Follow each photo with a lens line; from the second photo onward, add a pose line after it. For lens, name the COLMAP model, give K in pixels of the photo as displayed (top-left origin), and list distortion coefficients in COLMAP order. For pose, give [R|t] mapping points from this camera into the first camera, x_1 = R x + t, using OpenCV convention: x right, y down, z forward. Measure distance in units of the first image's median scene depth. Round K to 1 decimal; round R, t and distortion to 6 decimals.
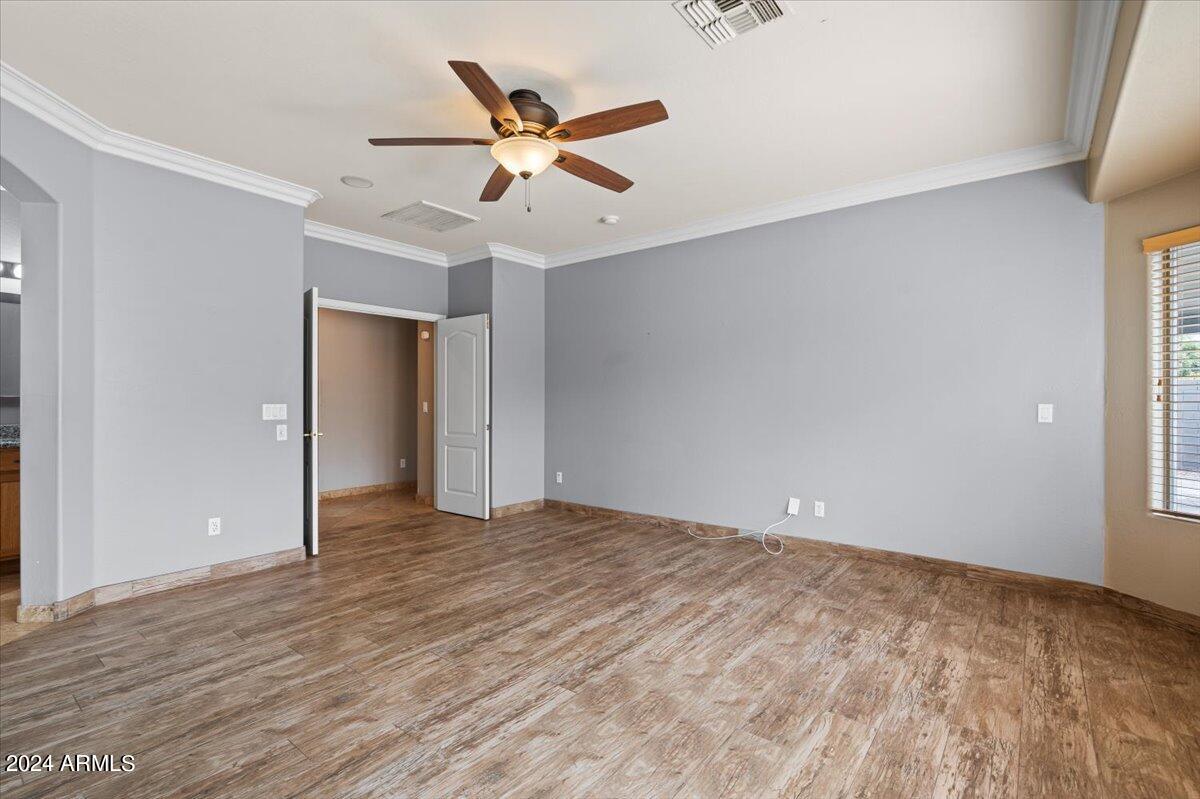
lens RADIAL K [[556.7, 0, 595.4], [0, 556.7, 391.6], [0, 0, 1]] dist [-0.002269, 0.000422]
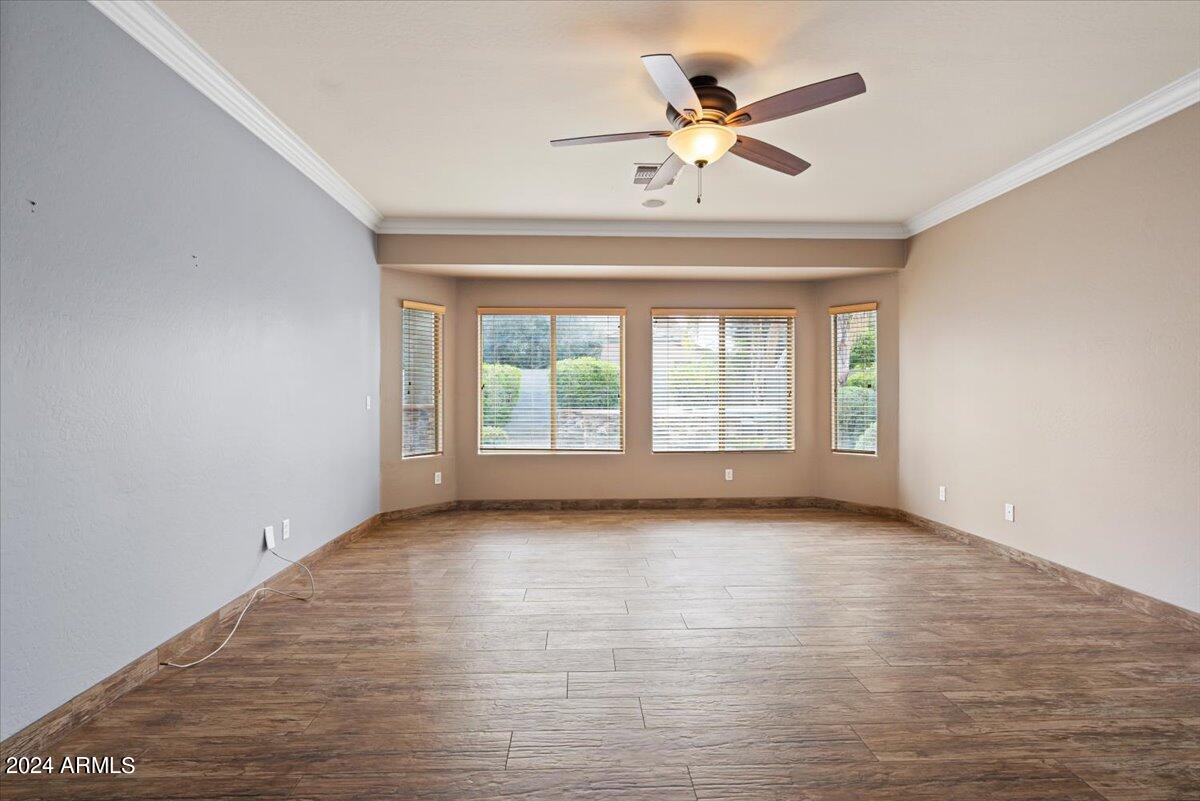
lens RADIAL K [[556.7, 0, 595.4], [0, 556.7, 392.6], [0, 0, 1]] dist [-0.002269, 0.000422]
pose [[-0.662394, 0.001605, 0.749154, -0.736598], [-0.010734, 0.999875, -0.011633, 0.028001], [-0.749079, -0.015748, -0.662294, 1.785701]]
